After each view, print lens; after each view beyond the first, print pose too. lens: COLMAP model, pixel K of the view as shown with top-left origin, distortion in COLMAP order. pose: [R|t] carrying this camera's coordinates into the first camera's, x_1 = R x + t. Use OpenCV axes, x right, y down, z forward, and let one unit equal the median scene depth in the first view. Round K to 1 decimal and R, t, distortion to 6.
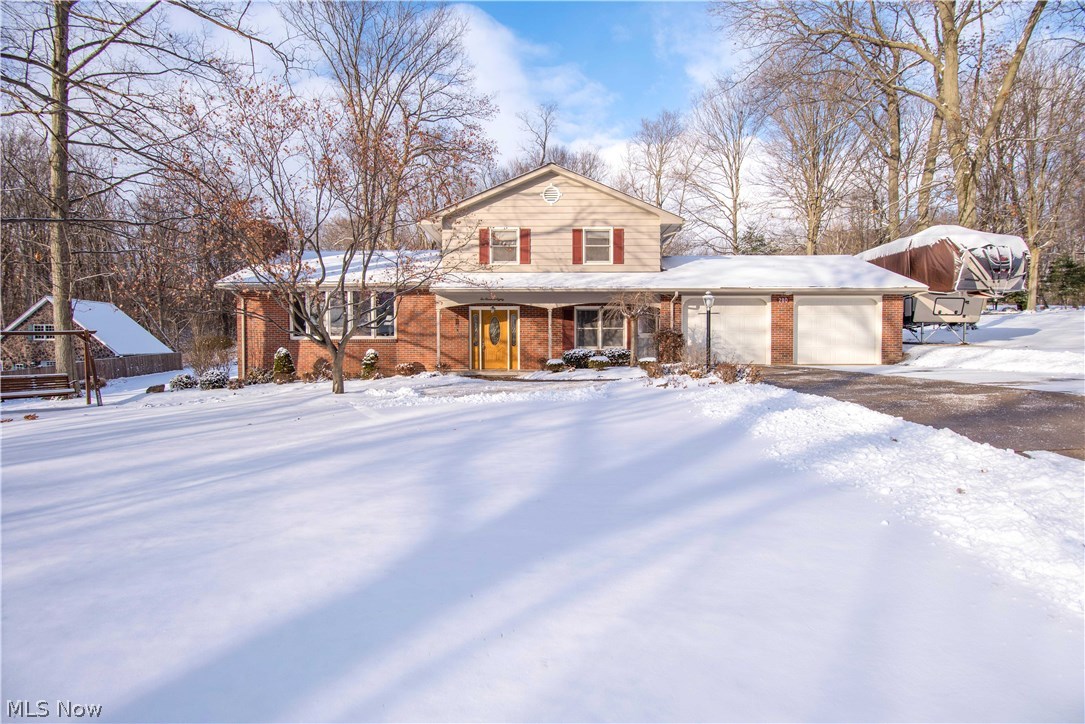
lens RADIAL K [[531.0, 0, 531.2], [0, 531.0, 363.9], [0, 0, 1]] dist [-0.022648, -0.000128]
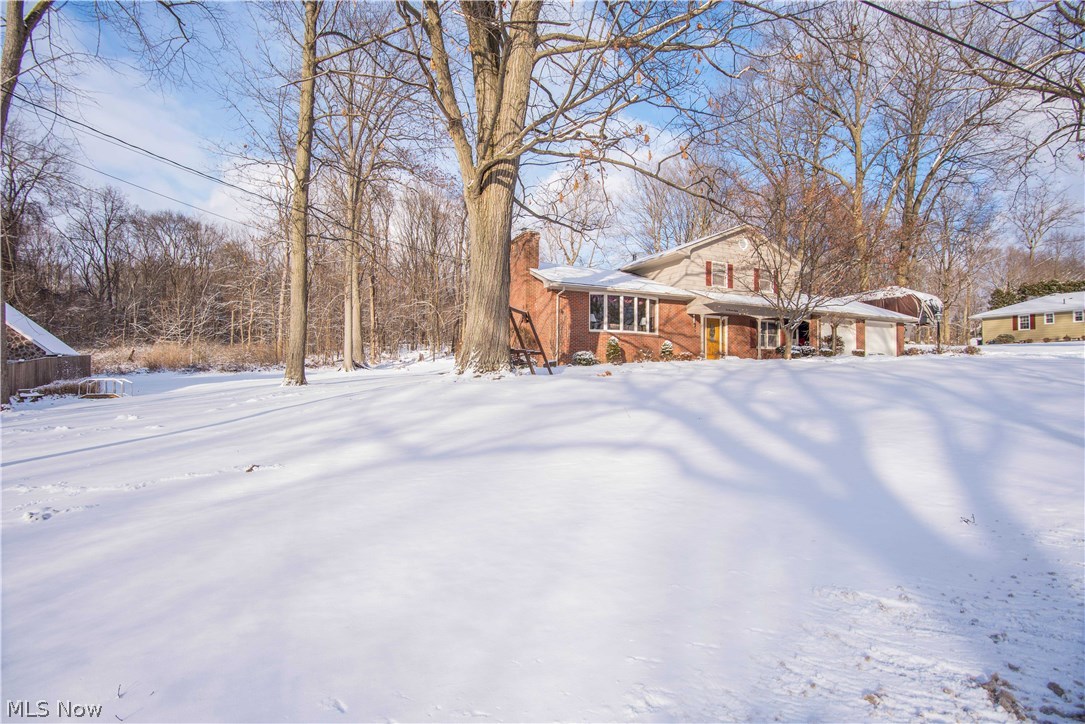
lens RADIAL K [[512.2, 0, 555.0], [0, 512.2, 346.4], [0, 0, 1]] dist [-0.022488, -0.000337]
pose [[0.913356, 0.035948, 0.405572, -1.040220], [-0.022766, 0.999045, -0.037280, 0.039812], [-0.406525, 0.024817, 0.913303, -0.110233]]
